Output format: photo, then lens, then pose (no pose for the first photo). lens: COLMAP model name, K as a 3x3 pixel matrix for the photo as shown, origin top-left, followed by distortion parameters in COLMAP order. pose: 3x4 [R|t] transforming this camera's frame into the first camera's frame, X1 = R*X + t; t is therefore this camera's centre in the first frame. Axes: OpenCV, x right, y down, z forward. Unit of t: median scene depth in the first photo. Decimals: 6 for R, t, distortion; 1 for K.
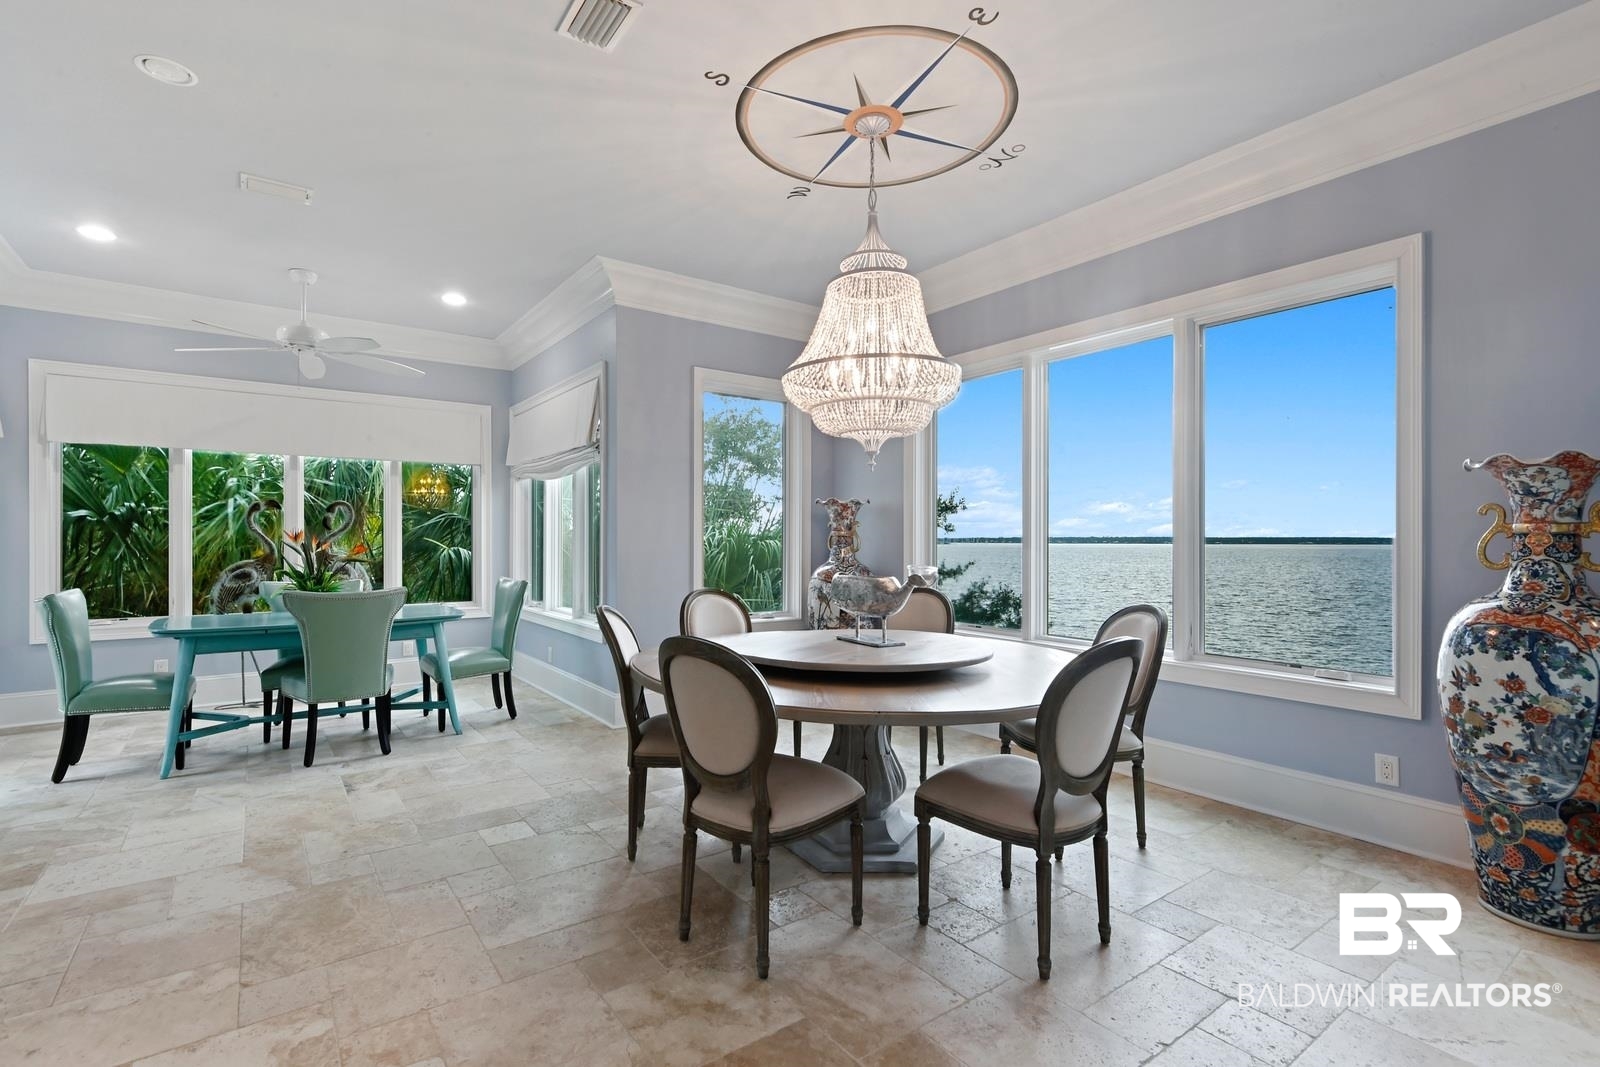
lens RADIAL K [[742.7, 0, 798.5], [0, 742.7, 539.6], [0, 0, 1]] dist [-0.000249, 0.000061]
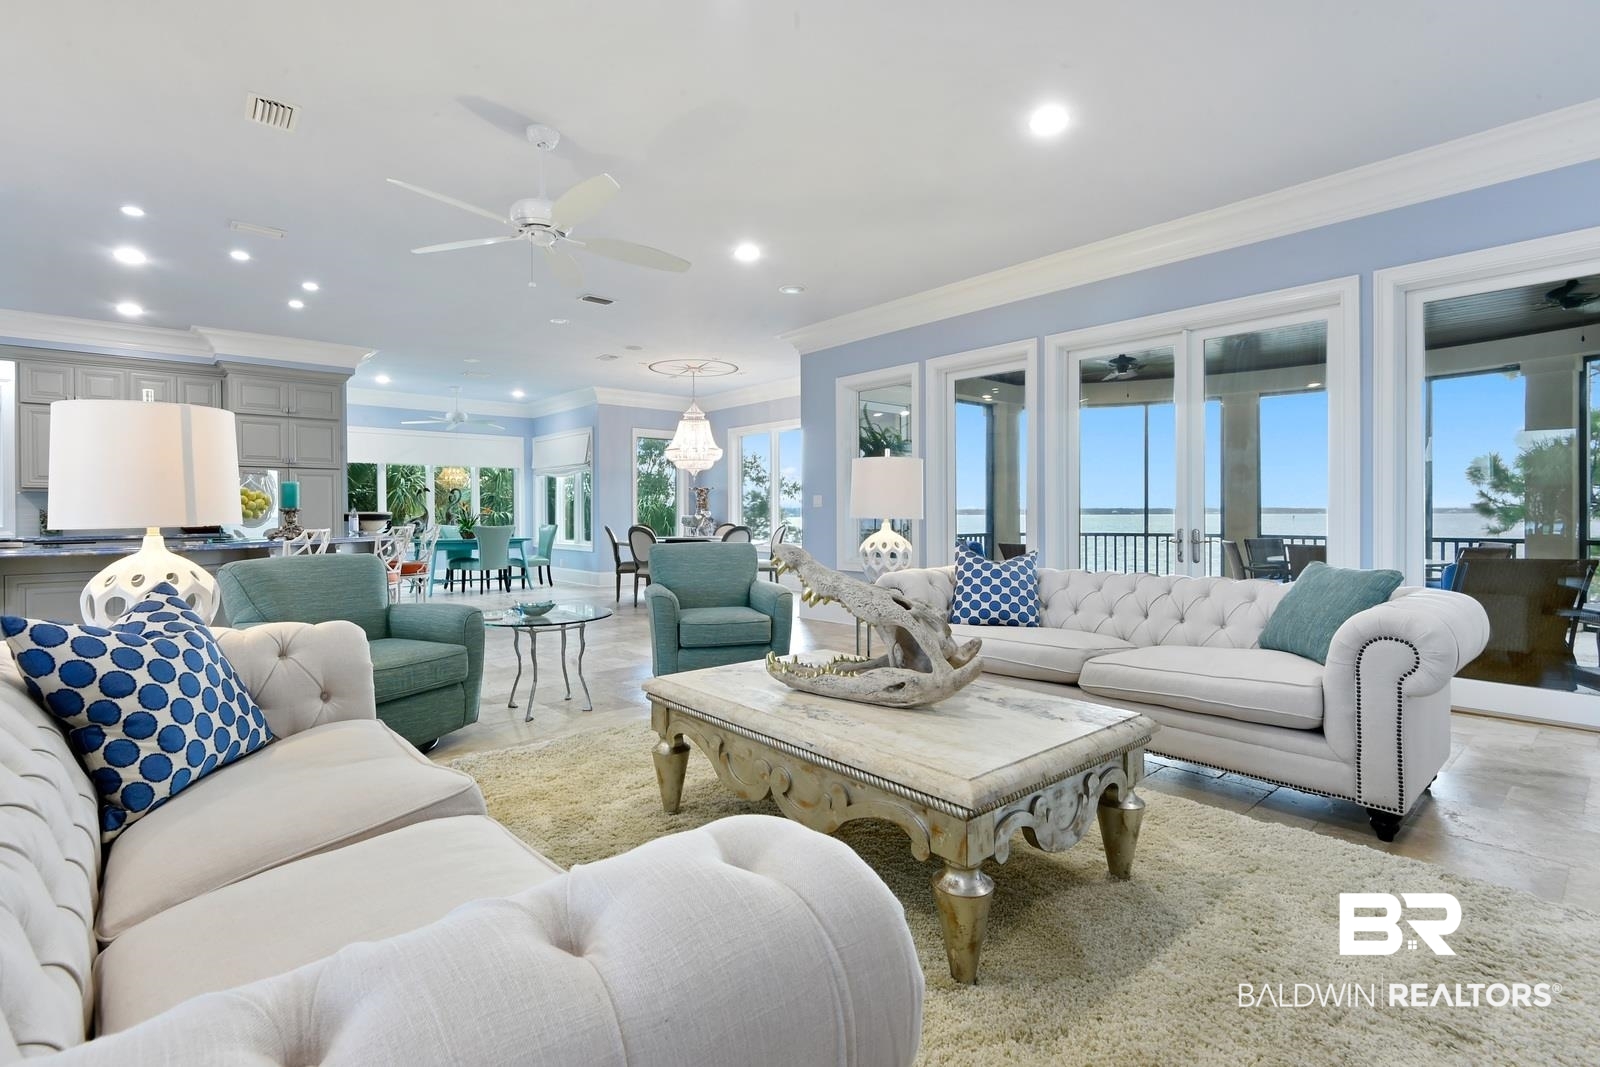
lens RADIAL K [[742.7, 0, 798.8], [0, 742.7, 526.3], [0, 0, 1]] dist [-0.000249, 0.000061]
pose [[0.995604, -0.009005, 0.093228, 0.130116], [0.007667, 0.999863, 0.014700, 0.030171], [-0.093348, -0.013920, 0.995536, -1.146879]]
